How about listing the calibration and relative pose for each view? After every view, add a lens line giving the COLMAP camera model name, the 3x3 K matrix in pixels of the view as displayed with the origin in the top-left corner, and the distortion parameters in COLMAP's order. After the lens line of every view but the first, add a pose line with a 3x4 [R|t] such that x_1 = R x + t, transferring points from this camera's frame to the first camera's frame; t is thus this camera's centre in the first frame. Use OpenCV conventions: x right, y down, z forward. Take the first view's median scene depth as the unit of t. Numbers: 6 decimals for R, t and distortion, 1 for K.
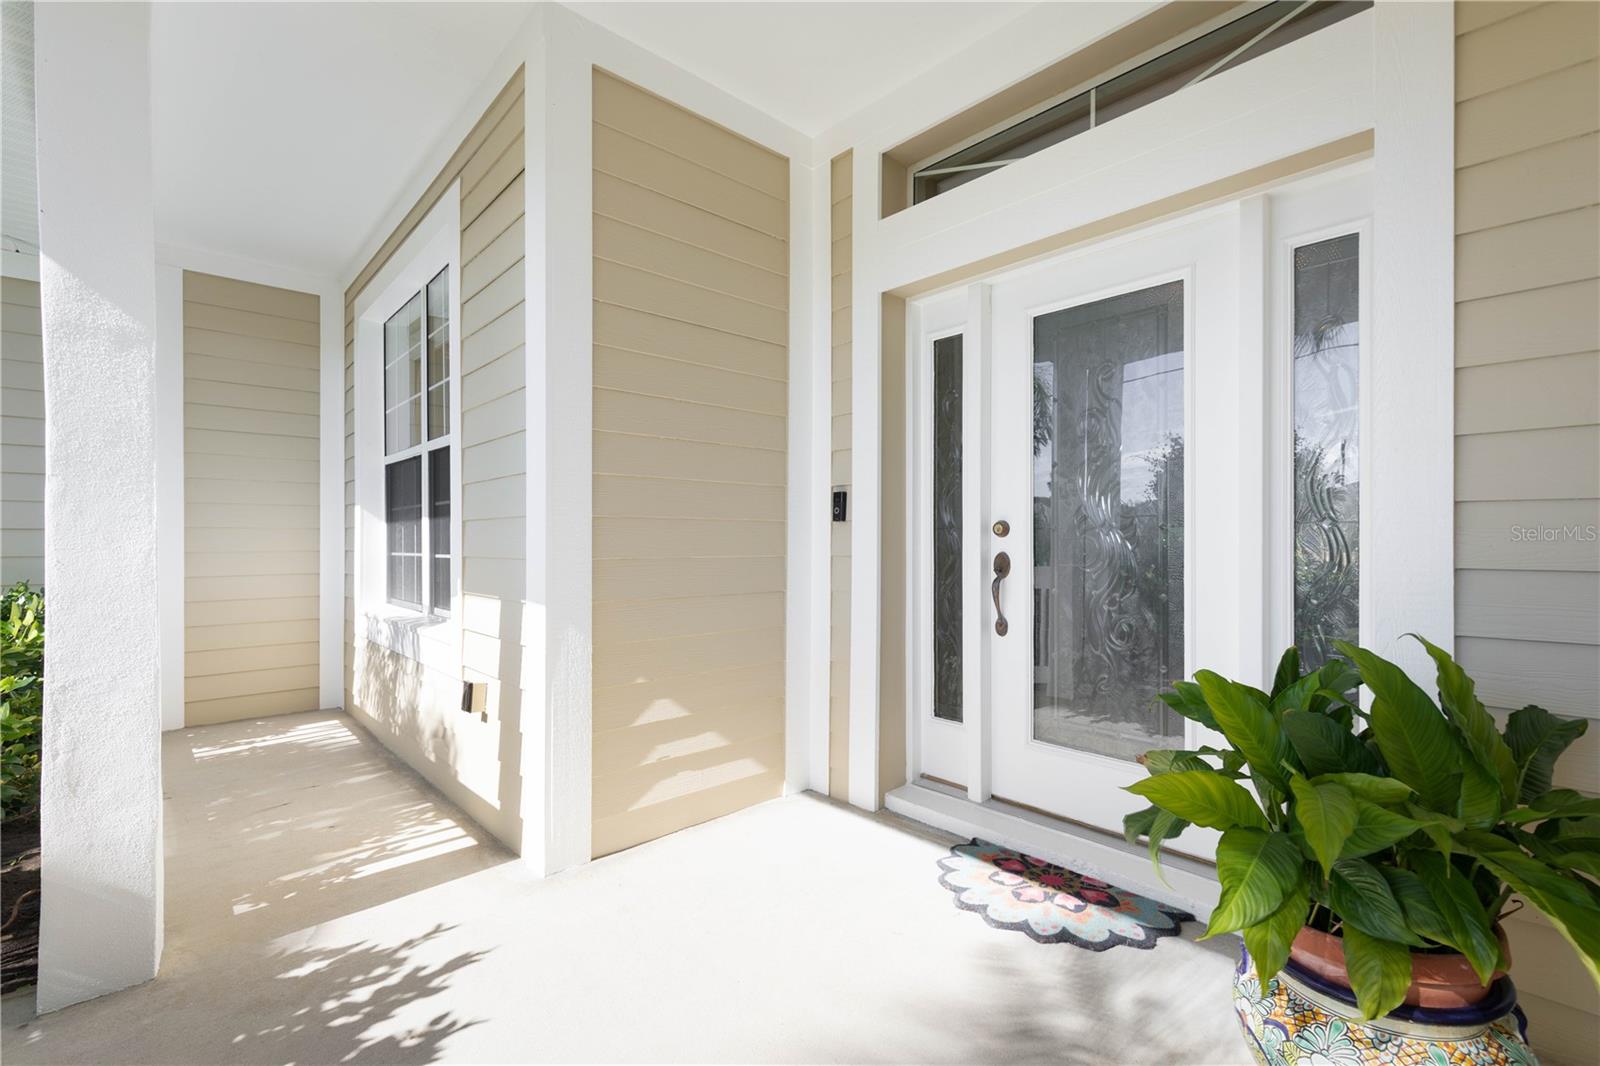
lens RADIAL K [[729.6, 0, 800.0], [0, 729.6, 537.0], [0, 0, 1]] dist [0.008943, -0.001757]
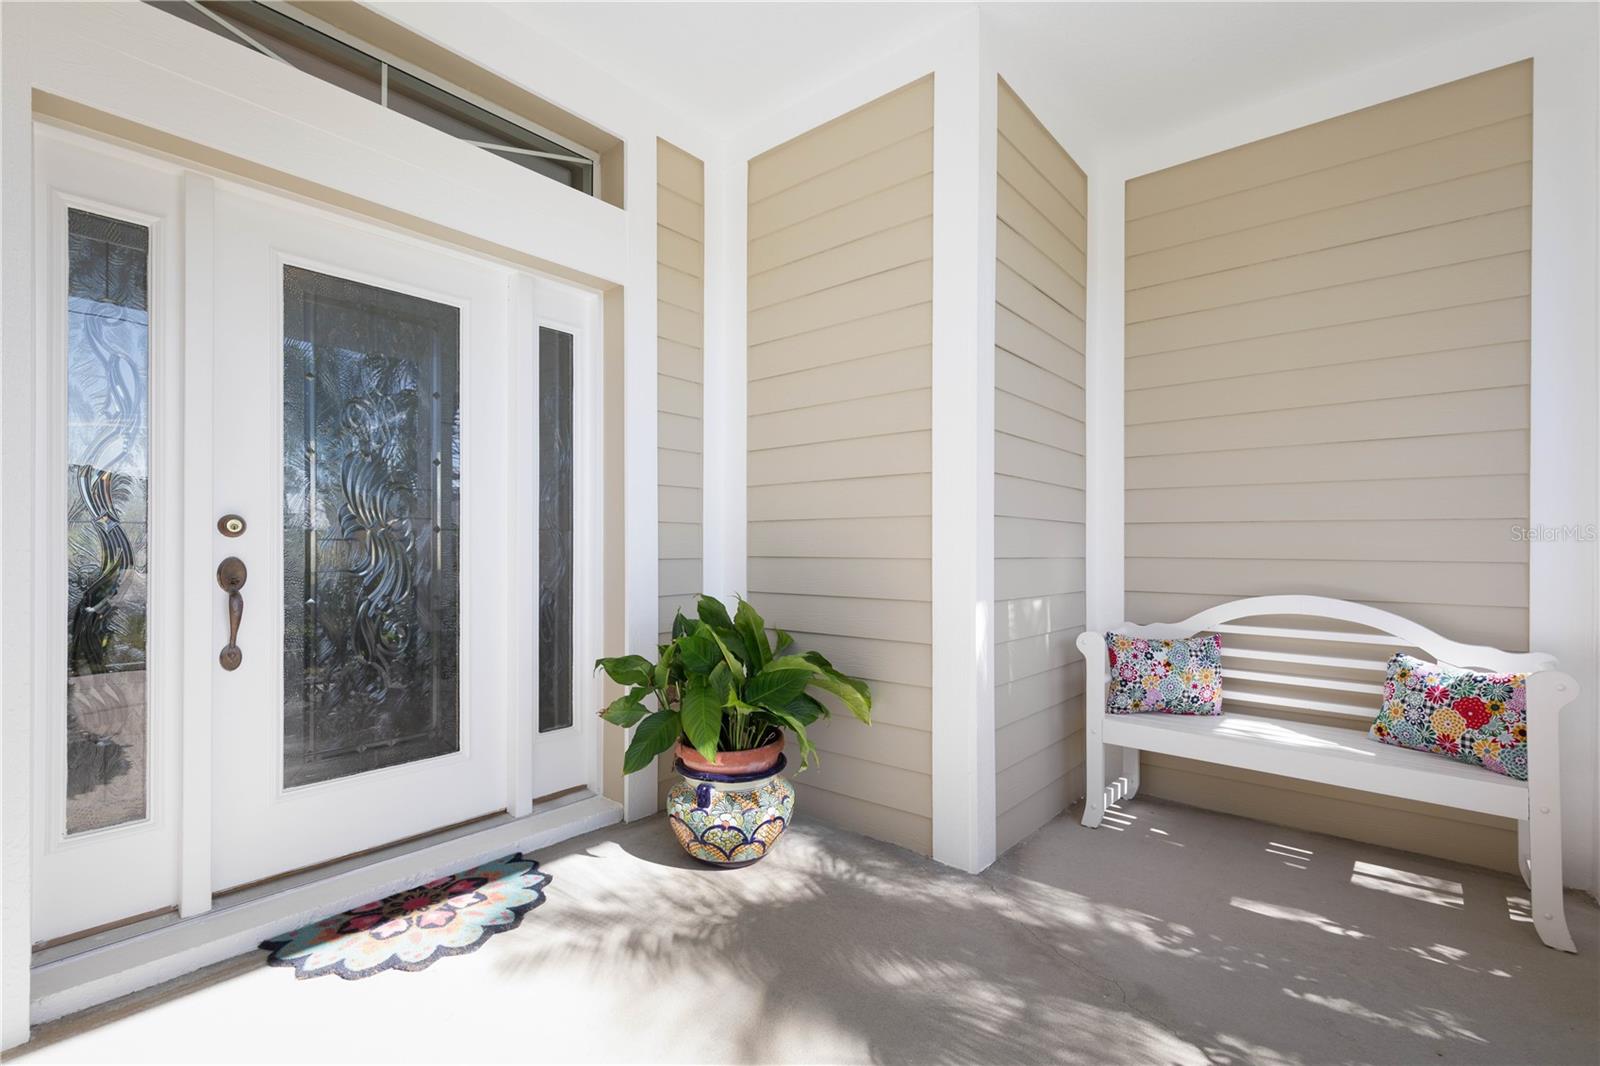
lens RADIAL K [[729.6, 0, 800.3], [0, 729.6, 540.1], [0, 0, 1]] dist [0.008943, -0.001757]
pose [[-0.138439, 0.010655, 0.990314, -0.650875], [0.000587, 0.999943, -0.010677, 0.014946], [-0.990371, -0.000896, -0.138438, 0.638865]]
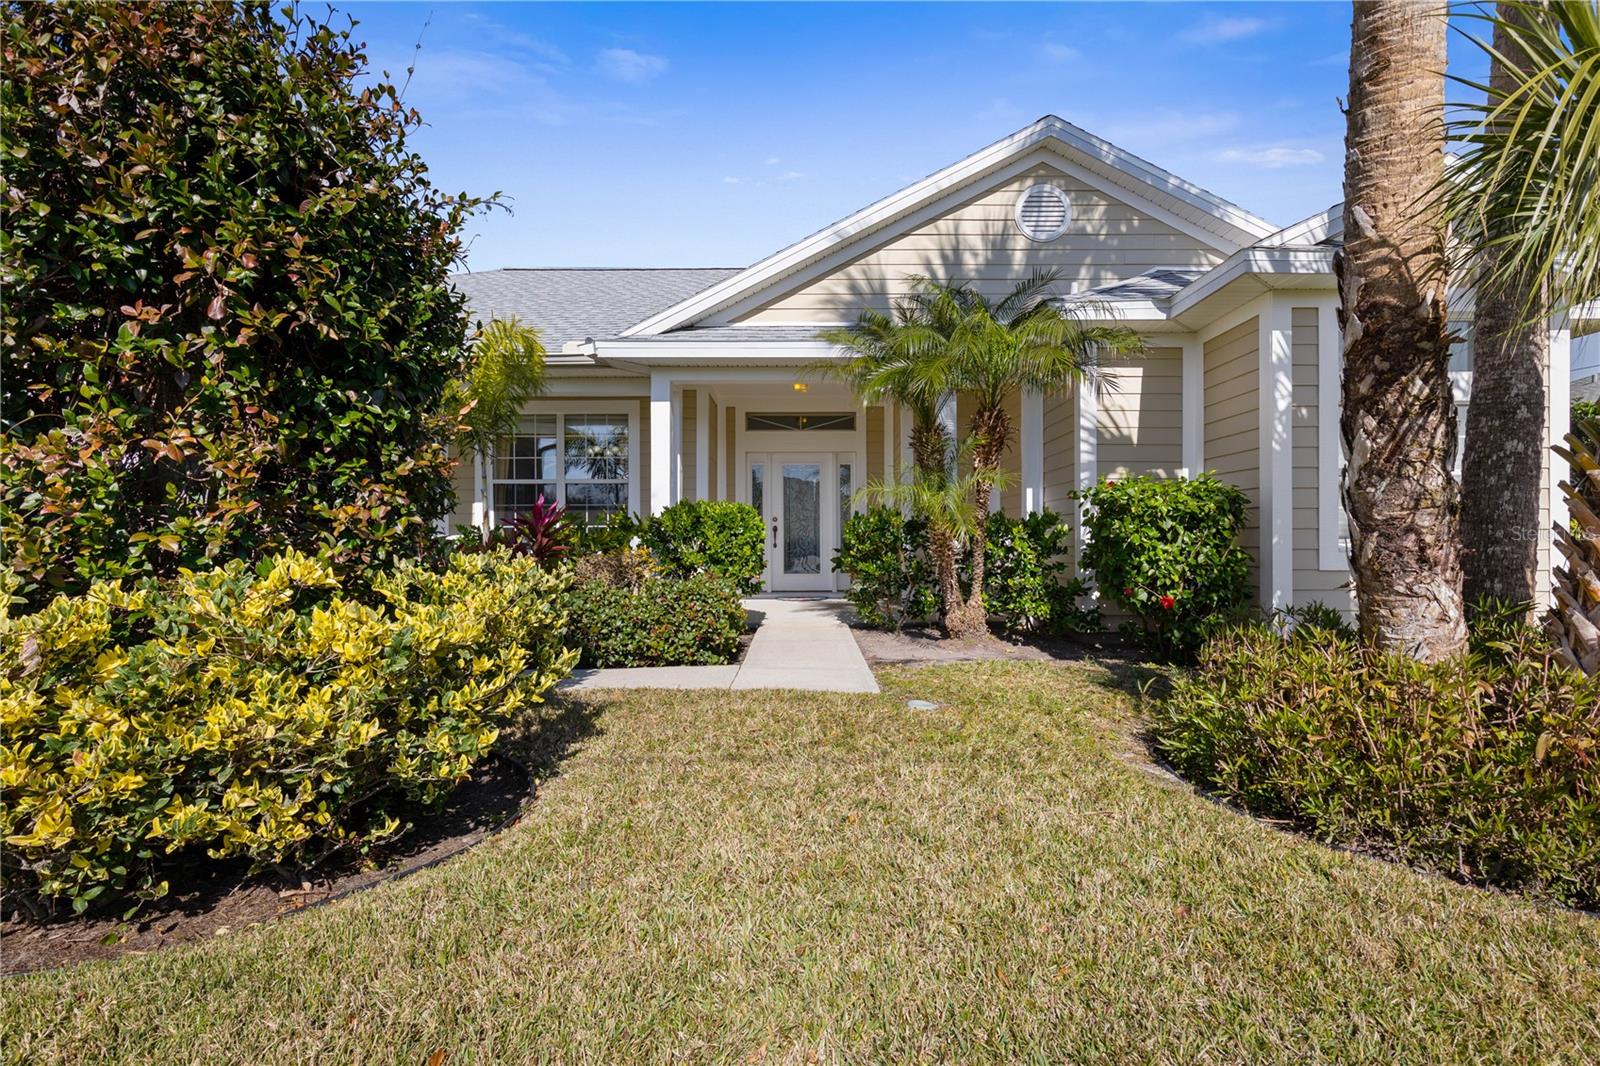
lens RADIAL K [[729.6, 0, 801.6], [0, 729.6, 533.0], [0, 0, 1]] dist [0.008943, -0.001757]
pose [[0.686981, 0.001540, 0.726674, -2.856955], [-0.000901, 0.999999, -0.001268, 0.076191], [-0.726675, 0.000216, 0.686982, -2.040636]]
